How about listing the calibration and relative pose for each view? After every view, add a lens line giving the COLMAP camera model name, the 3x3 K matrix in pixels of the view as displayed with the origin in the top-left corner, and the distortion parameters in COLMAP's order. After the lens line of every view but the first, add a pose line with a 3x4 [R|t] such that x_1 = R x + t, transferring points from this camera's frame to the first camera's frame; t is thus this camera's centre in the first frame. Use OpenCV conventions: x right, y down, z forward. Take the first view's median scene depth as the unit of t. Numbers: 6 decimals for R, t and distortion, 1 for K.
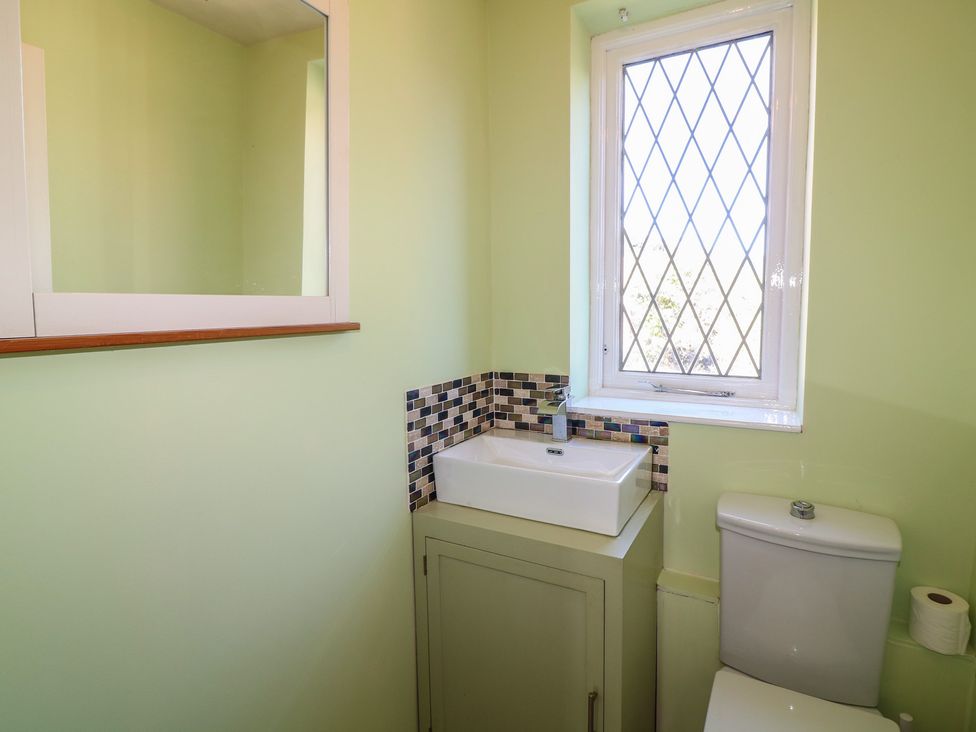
lens RADIAL K [[520.0, 0, 483.7], [0, 520.0, 352.5], [0, 0, 1]] dist [-0.001429, -0.012080]
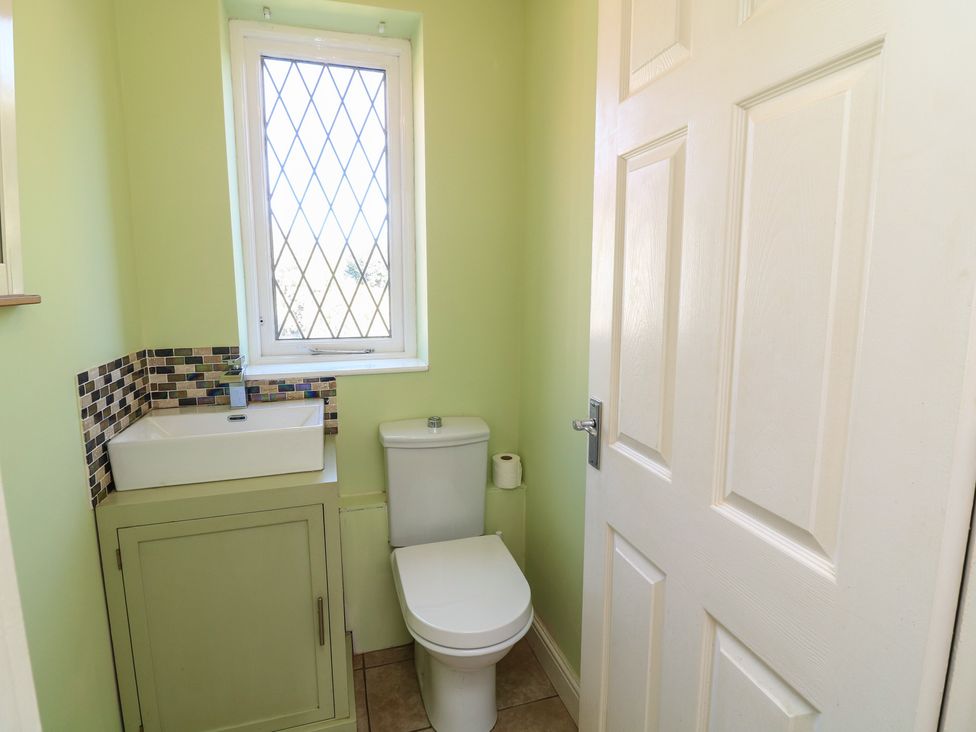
lens RADIAL K [[520.0, 0, 483.7], [0, 520.0, 352.5], [0, 0, 1]] dist [-0.001429, -0.012080]
pose [[0.692270, -0.084280, 0.716700, -0.256917], [0.053728, 0.996420, 0.065277, 0.015577], [-0.719636, -0.006683, 0.694320, -0.090886]]
